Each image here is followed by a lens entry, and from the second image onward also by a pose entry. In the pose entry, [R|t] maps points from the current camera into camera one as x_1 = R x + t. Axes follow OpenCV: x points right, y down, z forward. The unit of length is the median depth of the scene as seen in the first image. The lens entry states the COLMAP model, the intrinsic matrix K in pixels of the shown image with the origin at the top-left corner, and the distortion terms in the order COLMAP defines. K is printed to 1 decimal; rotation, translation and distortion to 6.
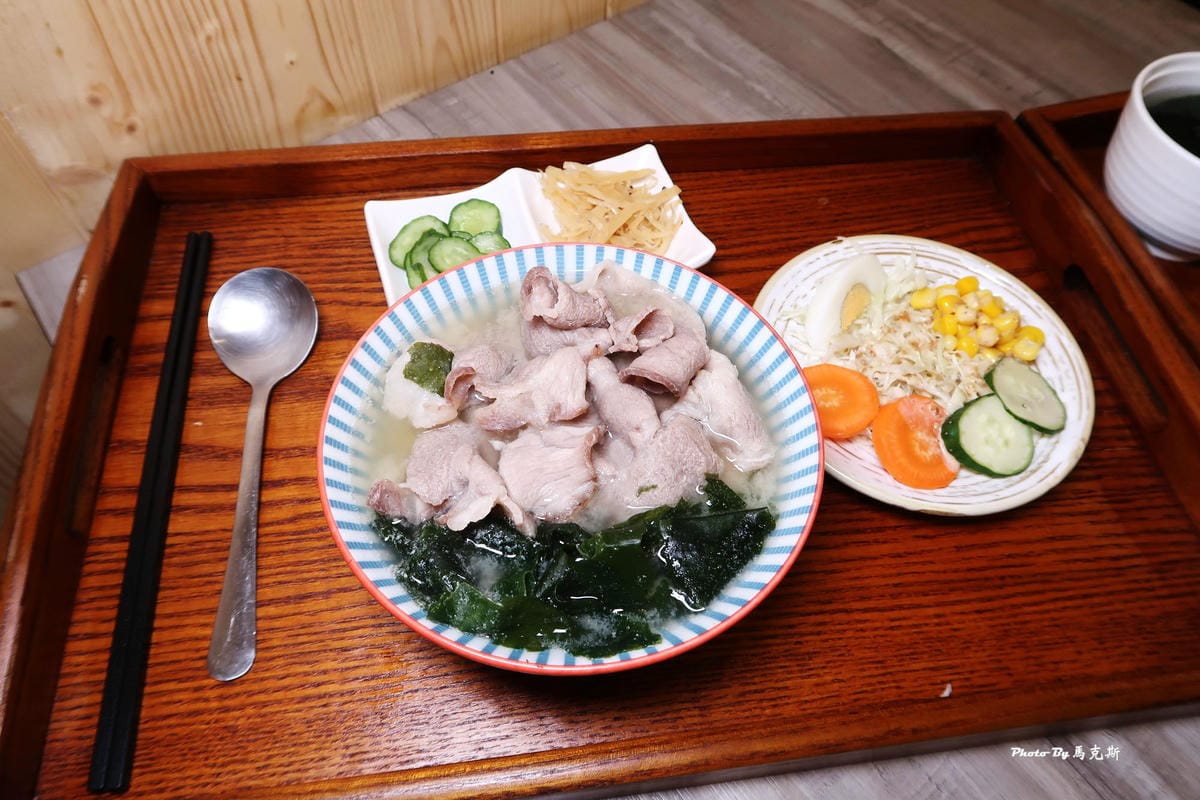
lens RADIAL K [[834.9, 0, 598.0], [0, 834.9, 391.4], [0, 0, 1]] dist [-0.023667, 0.014205]
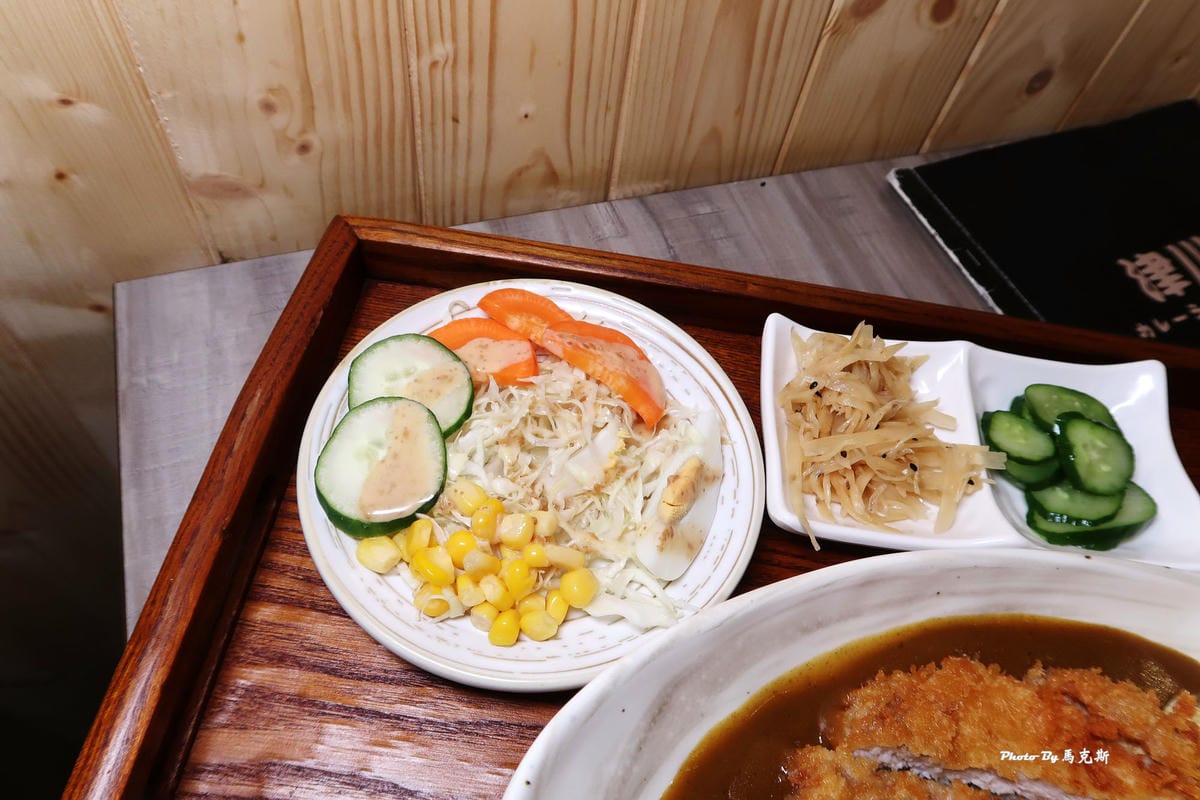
lens RADIAL K [[834.9, 0, 606.2], [0, 834.9, 403.7], [0, 0, 1]] dist [-0.023667, 0.014205]
pose [[0.942547, 0.310636, -0.122926, -0.151790], [-0.313466, 0.949592, -0.003897, -0.202321], [0.115519, 0.042206, 0.992408, 0.320588]]
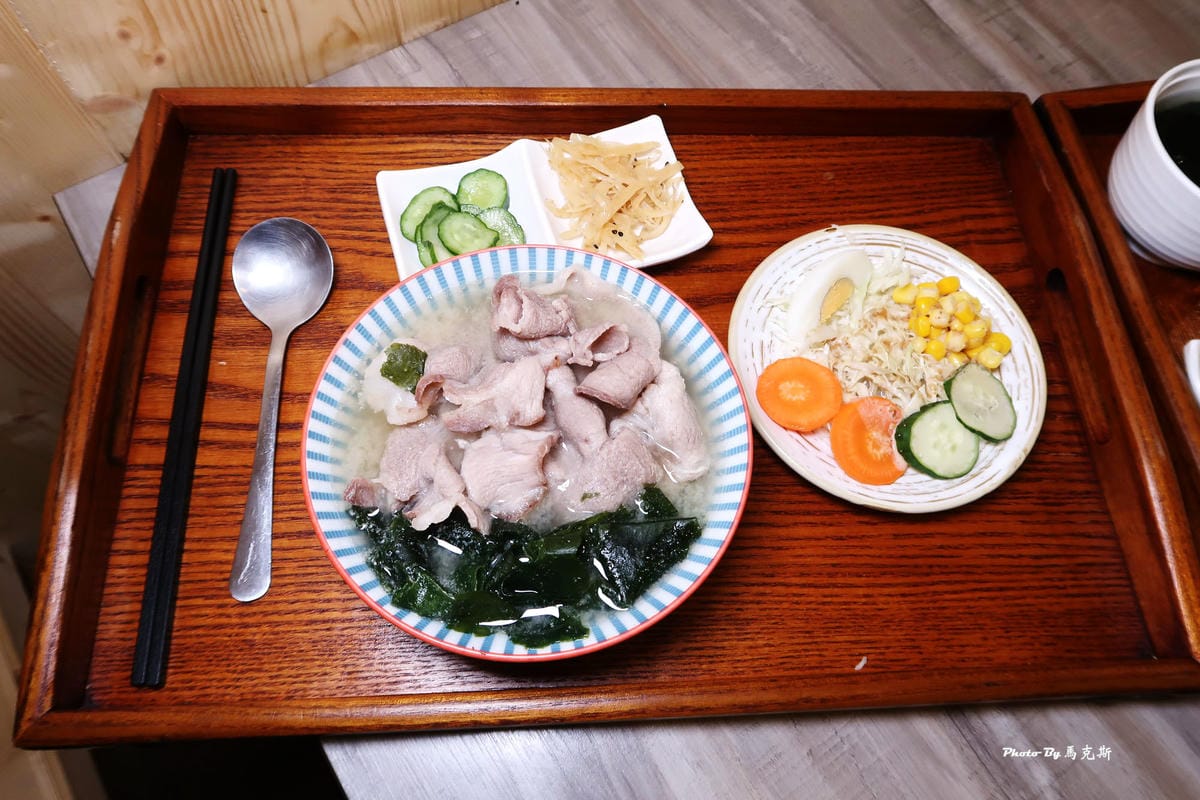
lens RADIAL K [[834.9, 0, 599.4], [0, 834.9, 395.8], [0, 0, 1]] dist [-0.023667, 0.014205]
pose [[0.996474, 0.081747, -0.018919, 0.039080], [-0.077421, 0.982693, 0.168289, -0.139725], [0.032348, -0.166231, 0.985556, -0.073965]]
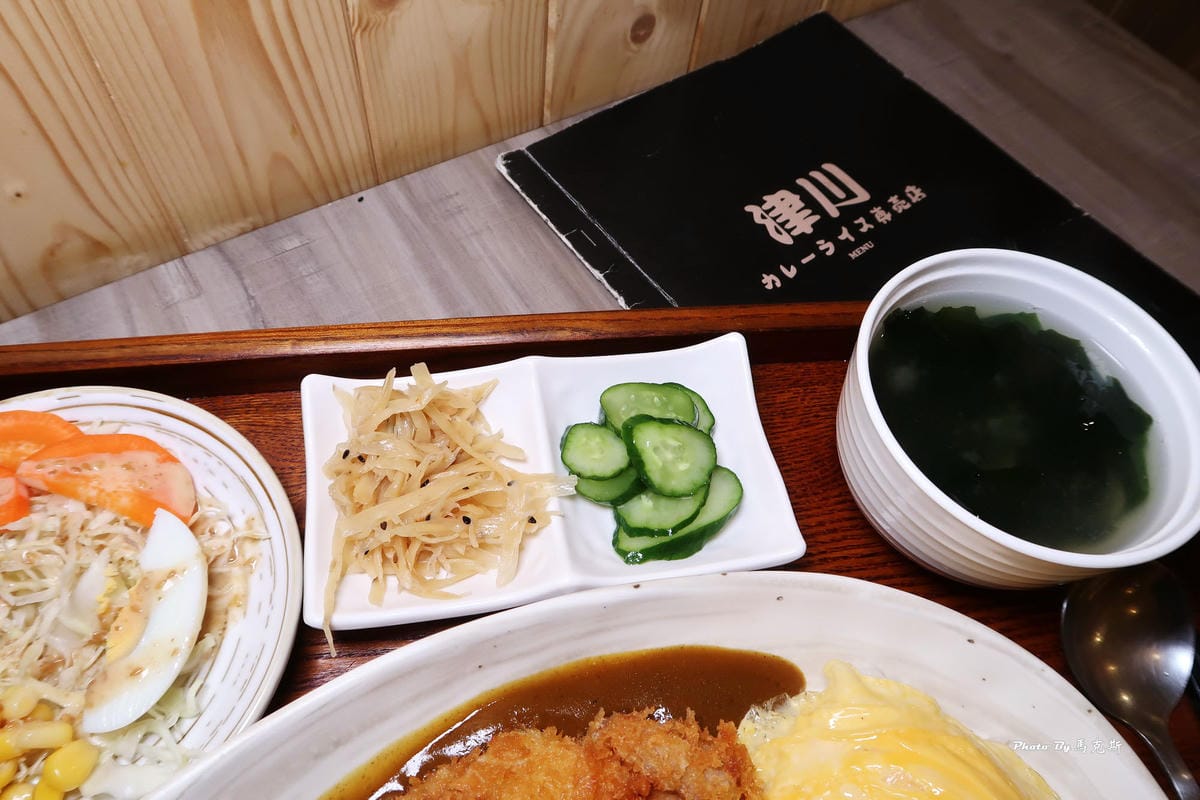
lens RADIAL K [[834.9, 0, 624.3], [0, 834.9, 386.2], [0, 0, 1]] dist [-0.023667, 0.014205]
pose [[0.994624, 0.103509, 0.002876, 0.157815], [-0.103549, 0.994220, 0.028374, -0.385369], [0.000077, -0.028519, 0.999593, 0.411920]]
